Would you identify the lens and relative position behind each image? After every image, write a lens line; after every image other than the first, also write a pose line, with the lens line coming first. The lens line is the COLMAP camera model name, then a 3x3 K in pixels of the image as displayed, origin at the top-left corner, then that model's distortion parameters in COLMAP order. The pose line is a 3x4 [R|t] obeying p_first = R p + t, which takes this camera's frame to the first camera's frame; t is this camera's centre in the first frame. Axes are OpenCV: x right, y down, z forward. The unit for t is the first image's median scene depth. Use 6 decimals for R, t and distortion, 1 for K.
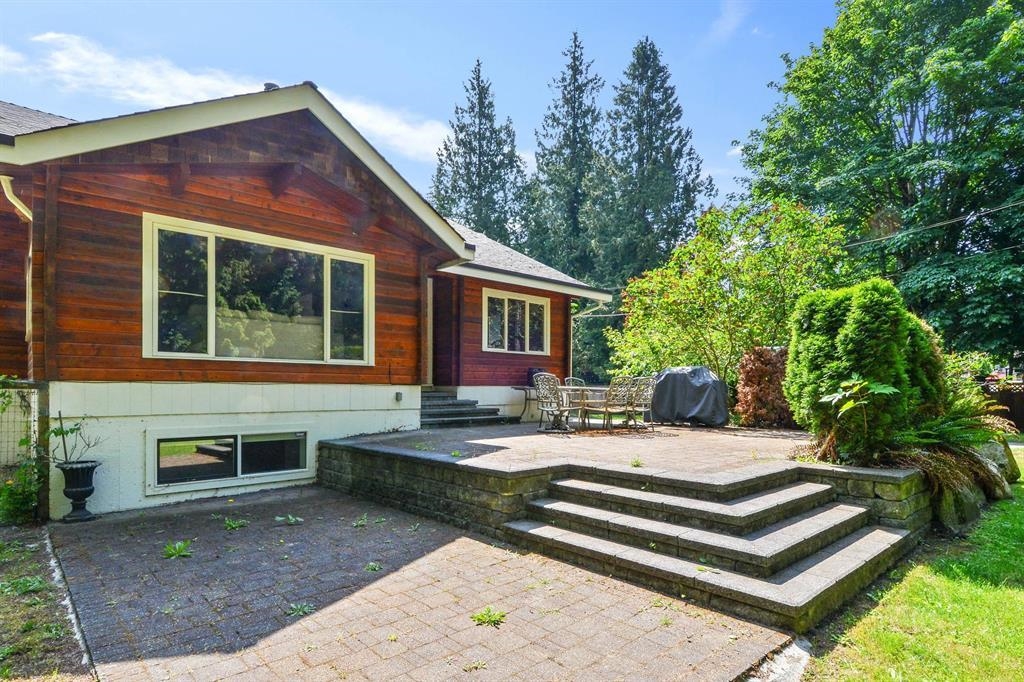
lens RADIAL K [[553.9, 0, 509.8], [0, 553.9, 390.0], [0, 0, 1]] dist [-0.000376, -0.000379]
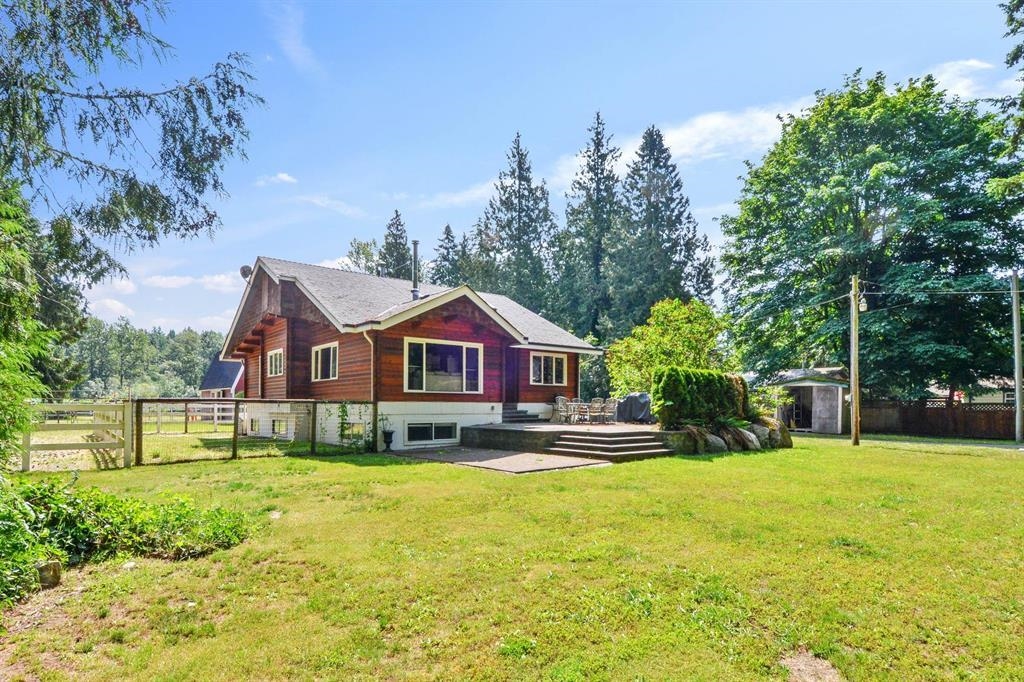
lens RADIAL K [[553.9, 0, 509.8], [0, 553.9, 390.0], [0, 0, 1]] dist [-0.000376, -0.000379]
pose [[0.997978, -0.002715, -0.063503, 0.000611], [0.000741, 0.999516, -0.031093, 0.002229], [0.063556, 0.030983, 0.997497, -0.264738]]
